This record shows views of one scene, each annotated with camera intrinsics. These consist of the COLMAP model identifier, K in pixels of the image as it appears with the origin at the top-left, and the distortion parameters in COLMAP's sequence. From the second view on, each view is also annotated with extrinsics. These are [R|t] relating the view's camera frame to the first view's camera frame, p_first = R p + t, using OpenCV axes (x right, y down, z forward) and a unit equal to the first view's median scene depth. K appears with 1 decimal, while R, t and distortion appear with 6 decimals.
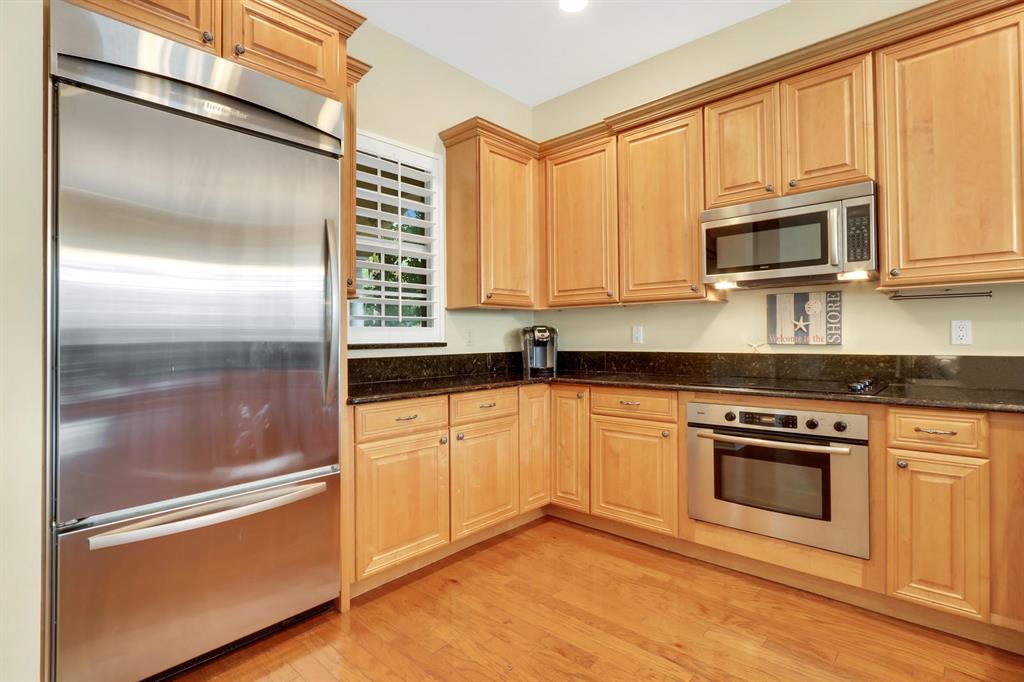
lens RADIAL K [[498.5, 0, 503.8], [0, 498.5, 336.8], [0, 0, 1]] dist [-0.015684, 0.000619]
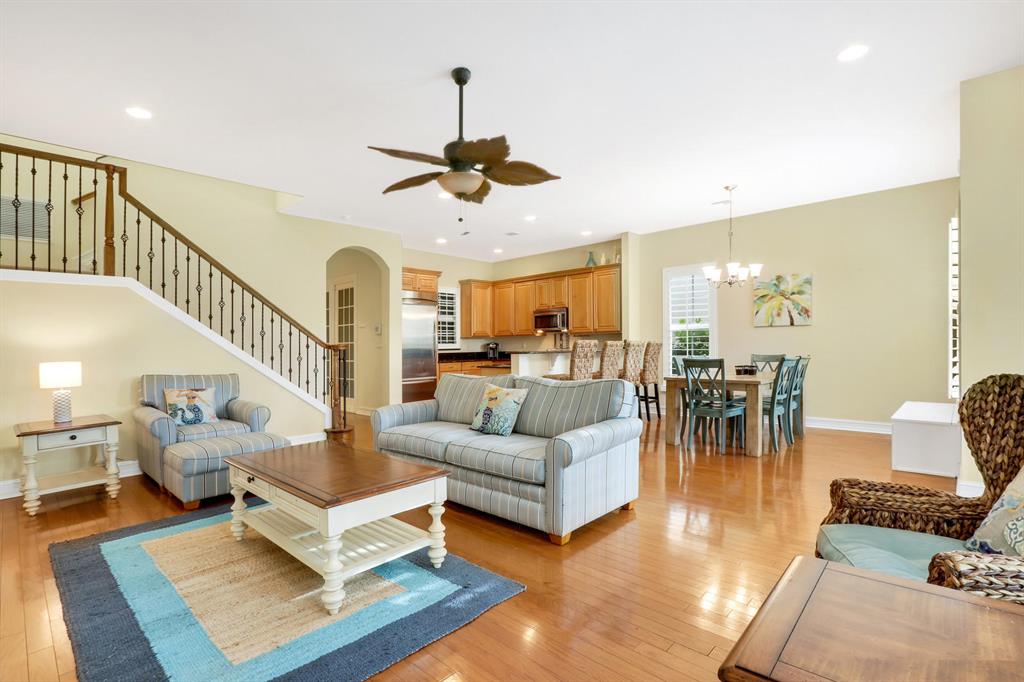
lens RADIAL K [[498.5, 0, 512.1], [0, 498.5, 331.1], [0, 0, 1]] dist [-0.015684, 0.000619]
pose [[0.999957, -0.005496, 0.007437, 0.198034], [0.005731, 0.999476, -0.031853, 0.003660], [-0.007258, 0.031895, 0.999465, -2.272638]]
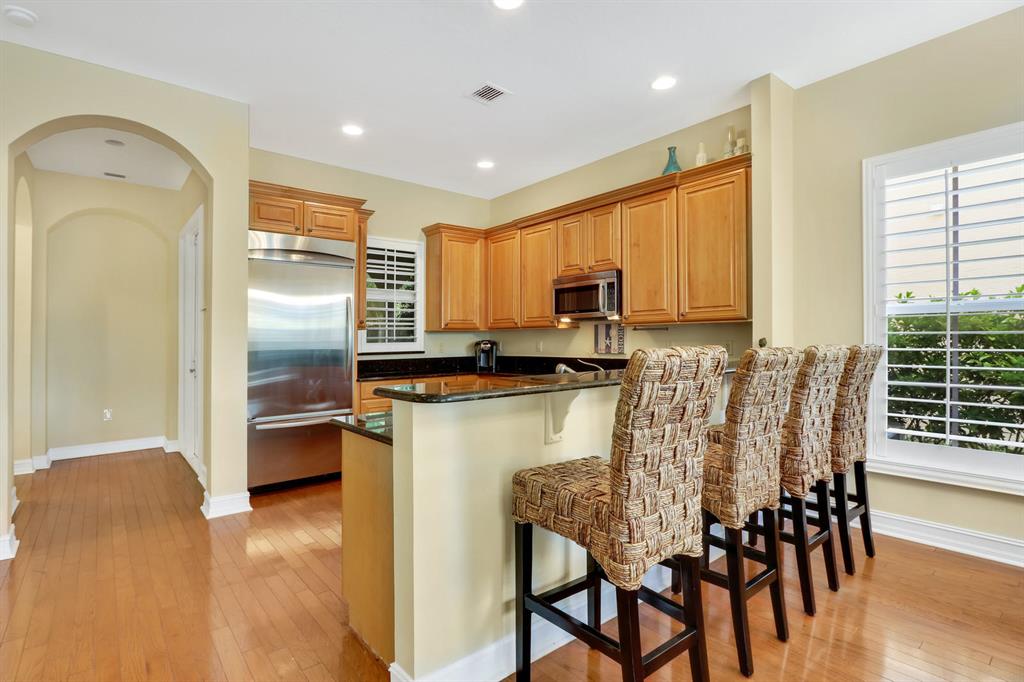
lens RADIAL K [[498.5, 0, 504.5], [0, 498.5, 325.2], [0, 0, 1]] dist [-0.015684, 0.000619]
pose [[0.991846, -0.003610, -0.127391, 0.407806], [-0.000005, 0.999598, -0.028364, -0.030931], [0.127442, 0.028133, 0.991447, -0.726595]]
